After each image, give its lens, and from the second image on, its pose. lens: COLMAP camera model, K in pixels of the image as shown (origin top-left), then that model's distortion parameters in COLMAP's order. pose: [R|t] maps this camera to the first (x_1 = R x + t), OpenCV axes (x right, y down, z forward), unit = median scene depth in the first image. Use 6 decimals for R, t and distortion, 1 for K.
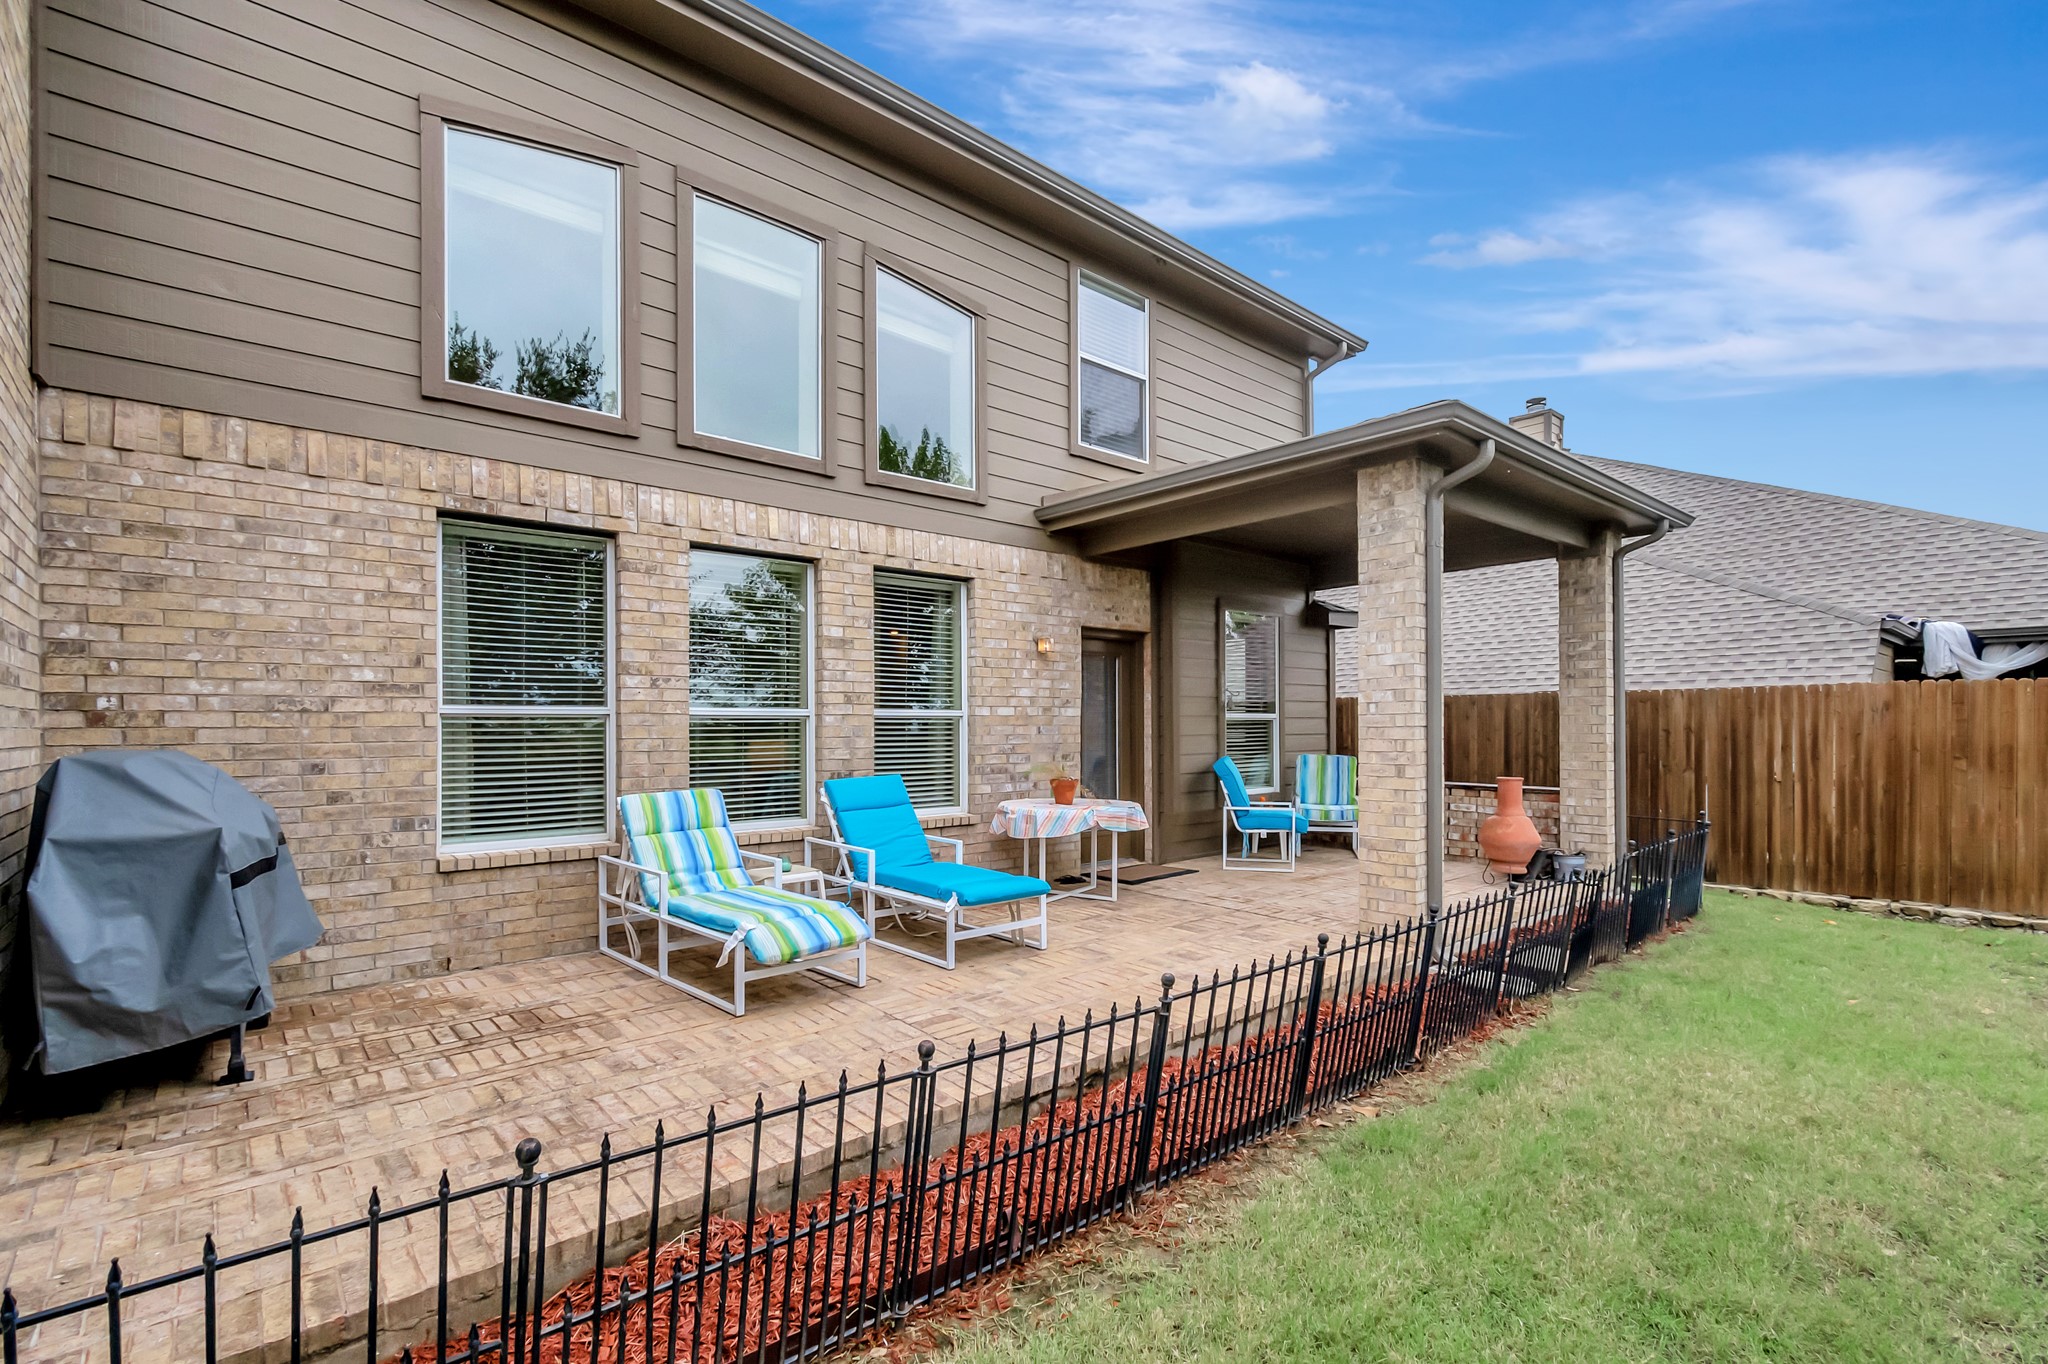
lens RADIAL K [[929.8, 0, 1025.8], [0, 929.8, 717.4], [0, 0, 1]] dist [0.005862, -0.003980]
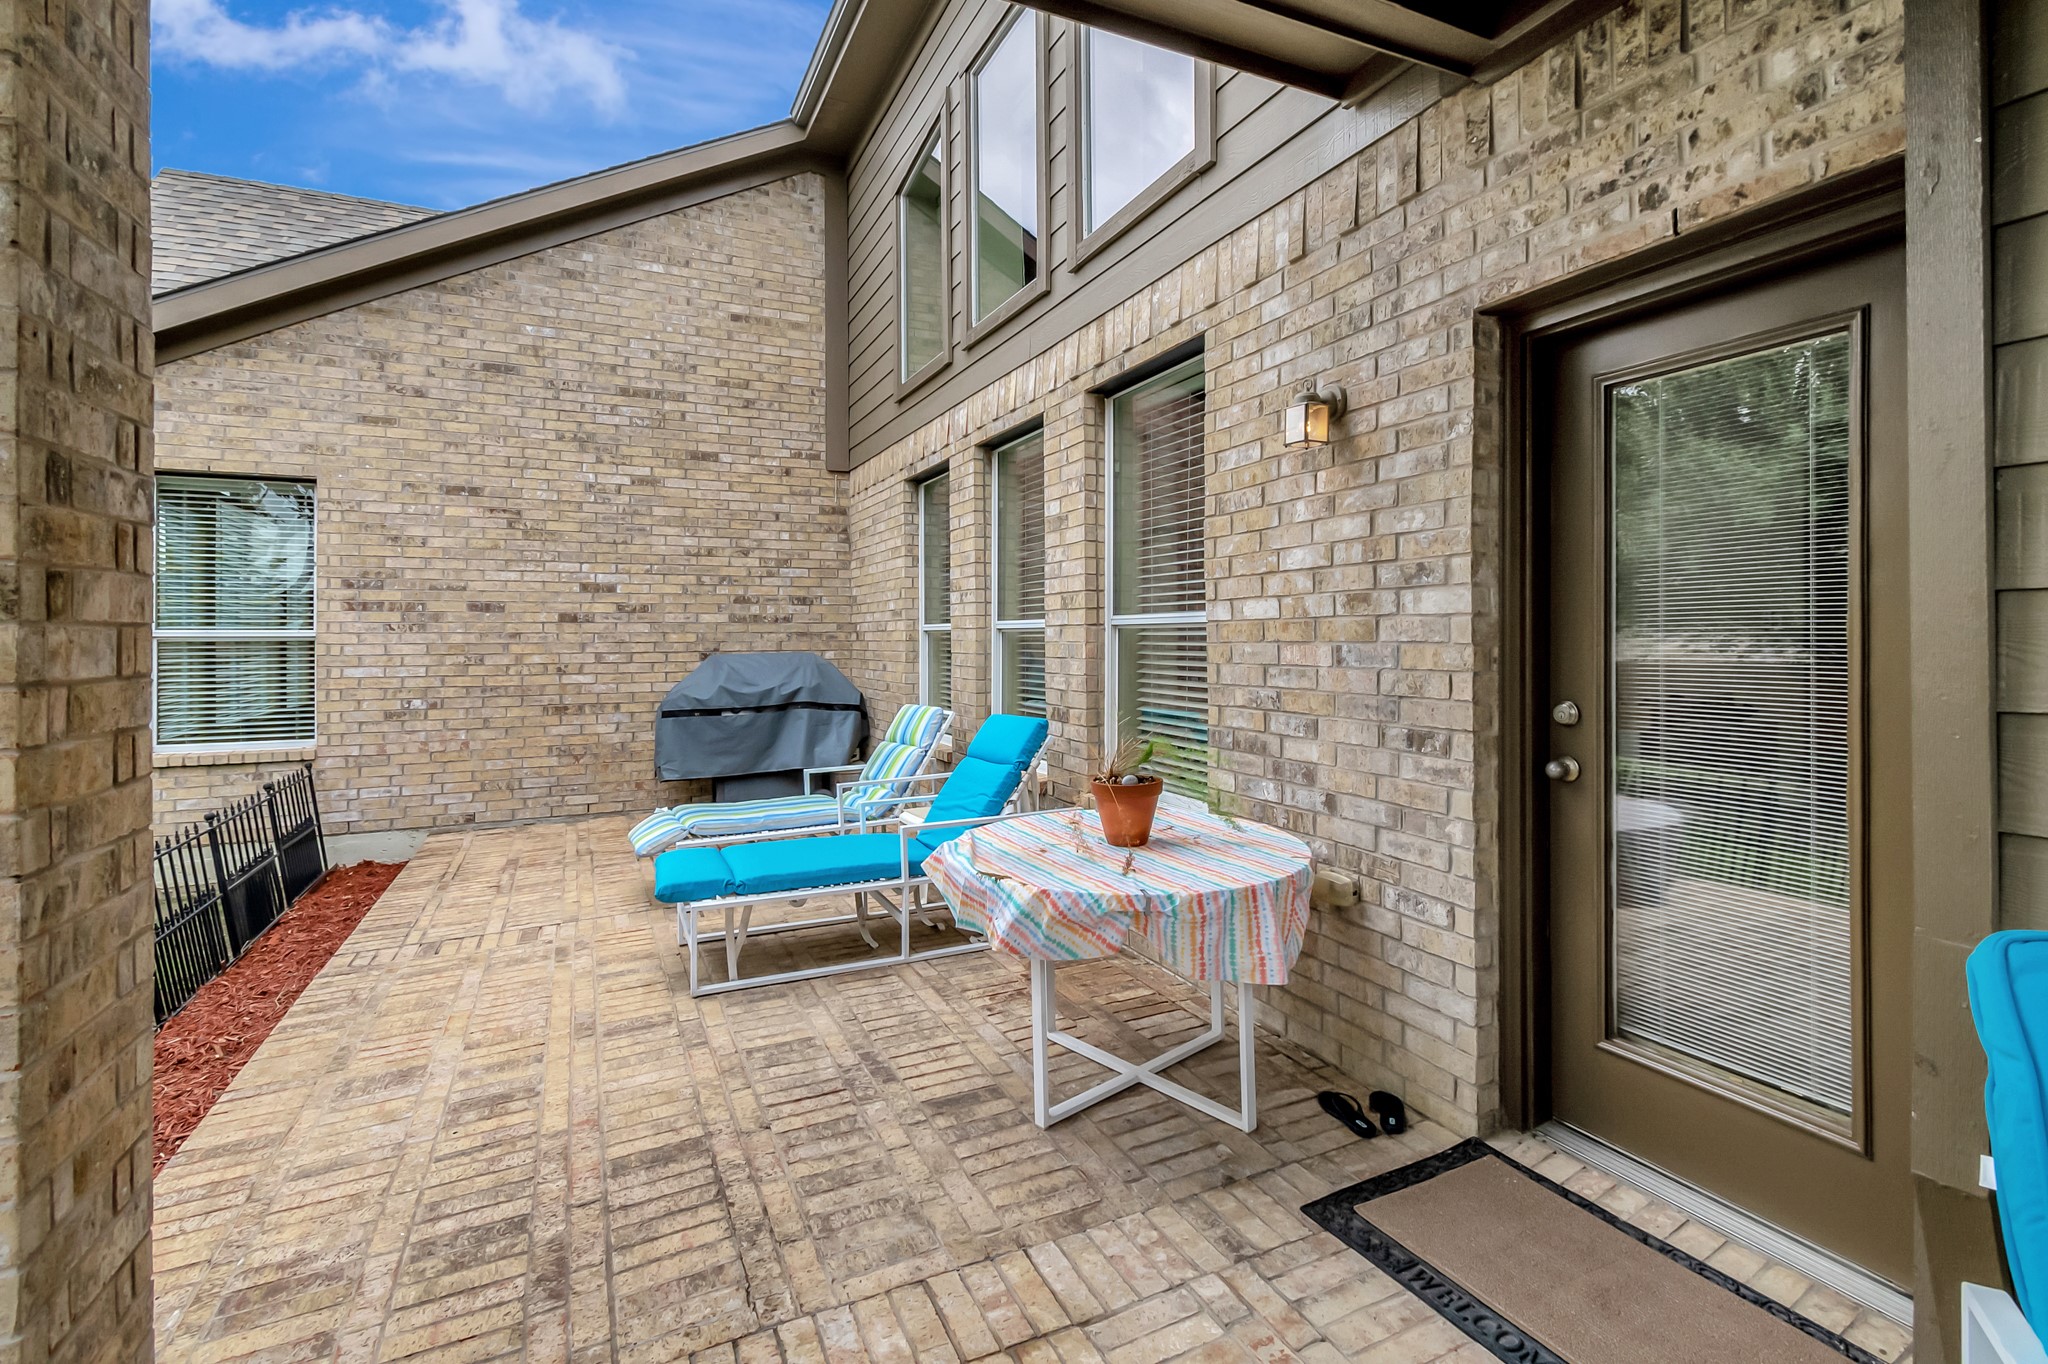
lens RADIAL K [[929.8, 0, 1035.2], [0, 929.8, 634.7], [0, 0, 1]] dist [0.005862, -0.003980]
pose [[-0.265363, 0.001764, -0.964147, 0.409456], [0.016571, 0.999859, -0.002731, 0.004532], [0.964006, -0.016701, -0.265355, 0.998296]]
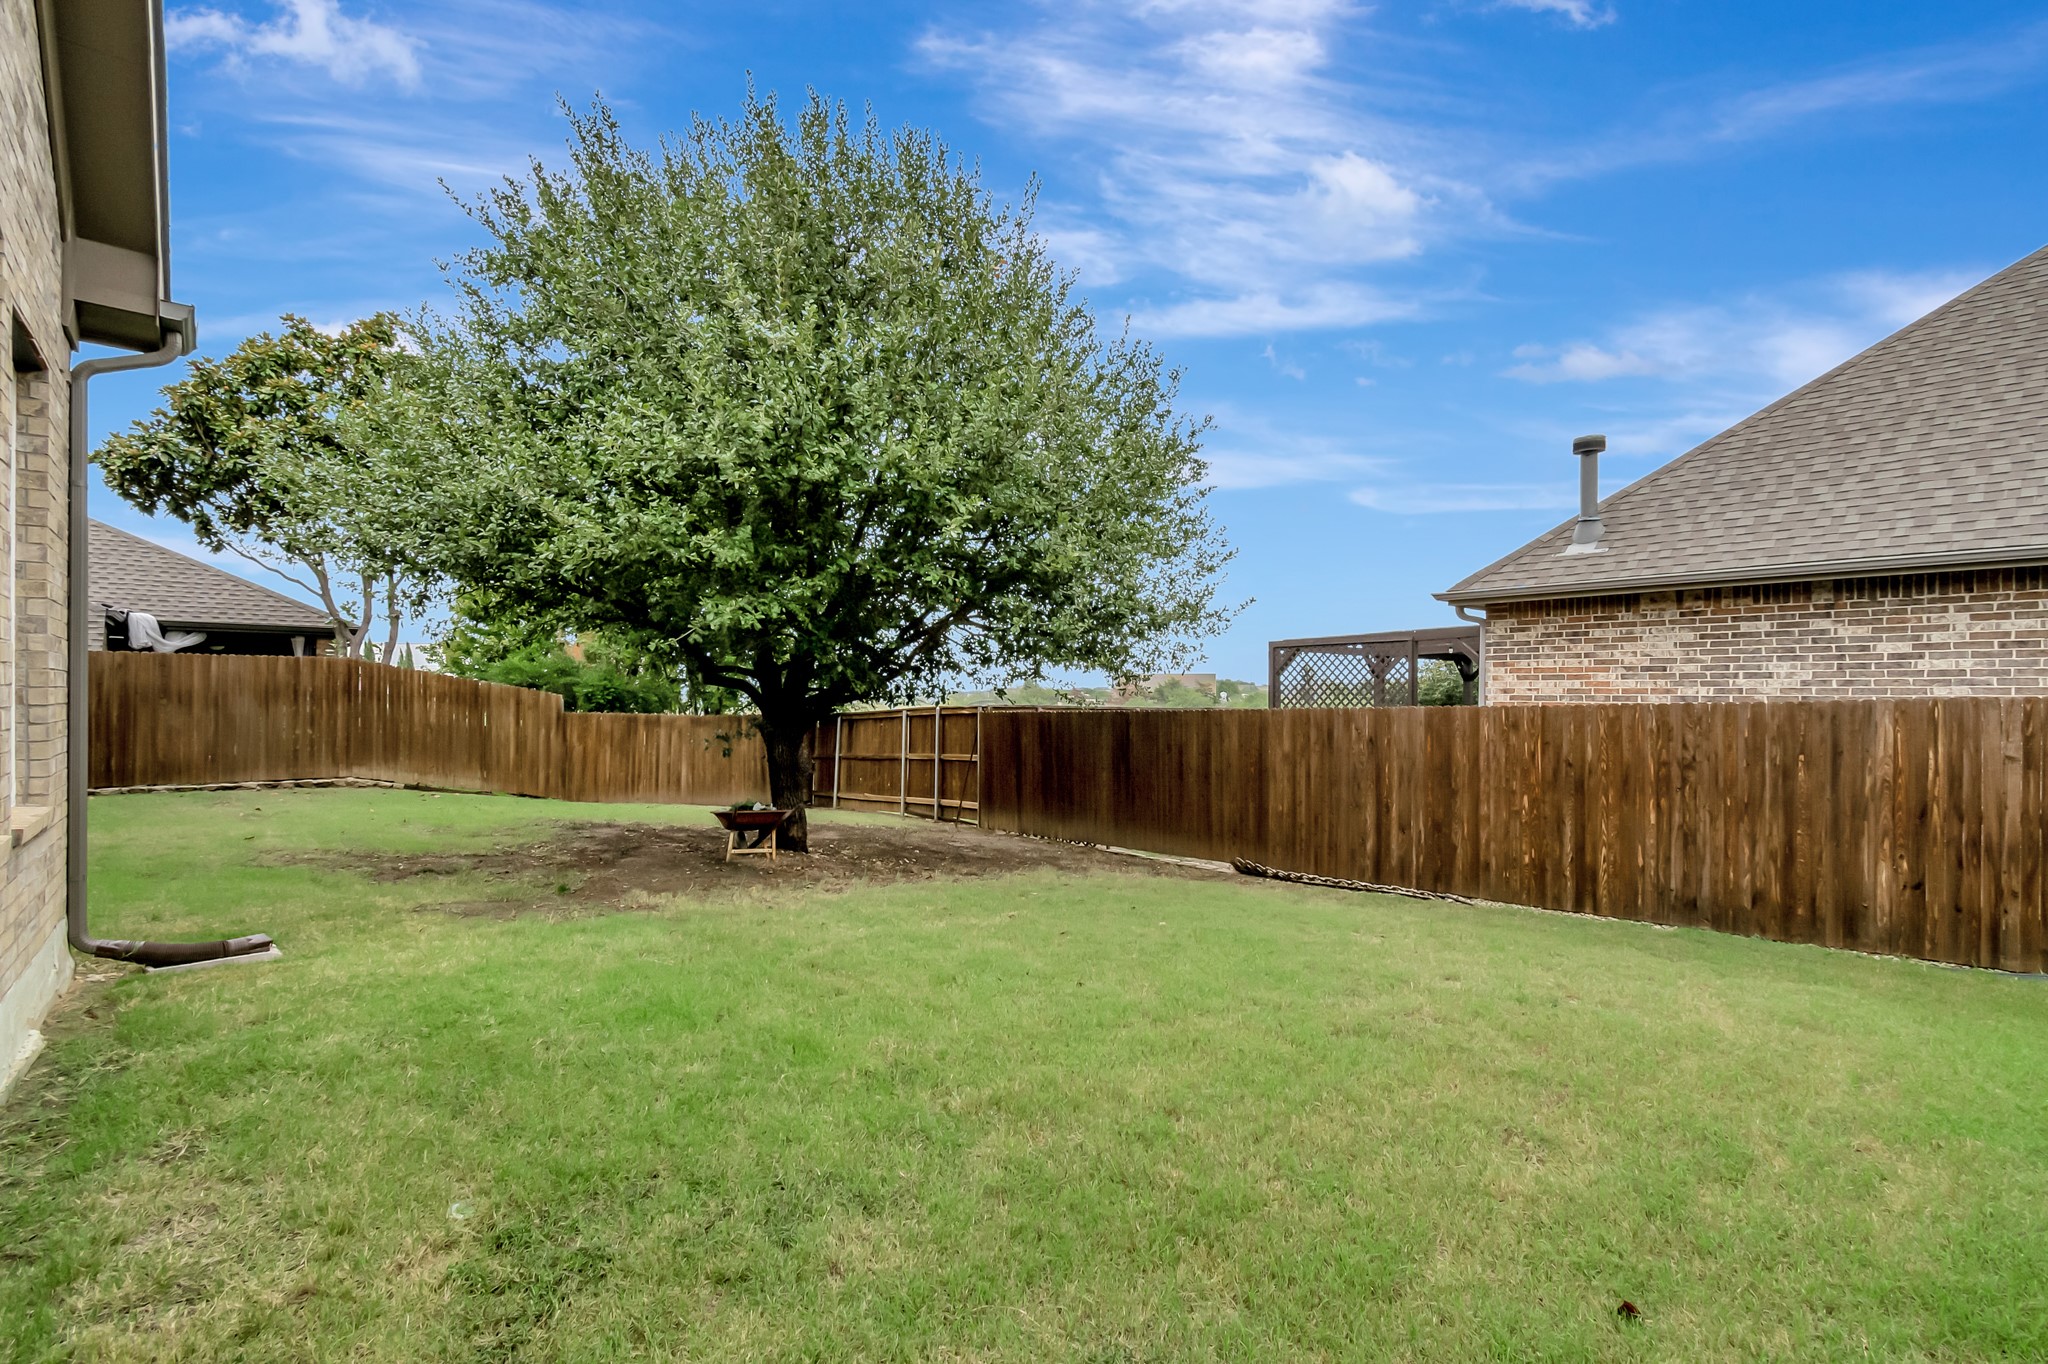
lens RADIAL K [[929.8, 0, 1022.0], [0, 929.8, 688.2], [0, 0, 1]] dist [0.005862, -0.003980]
pose [[-0.001057, 0.007002, 0.999975, -0.580133], [-0.005191, 0.999962, -0.007008, 0.024627], [-0.999986, -0.005198, -0.001021, -0.469557]]
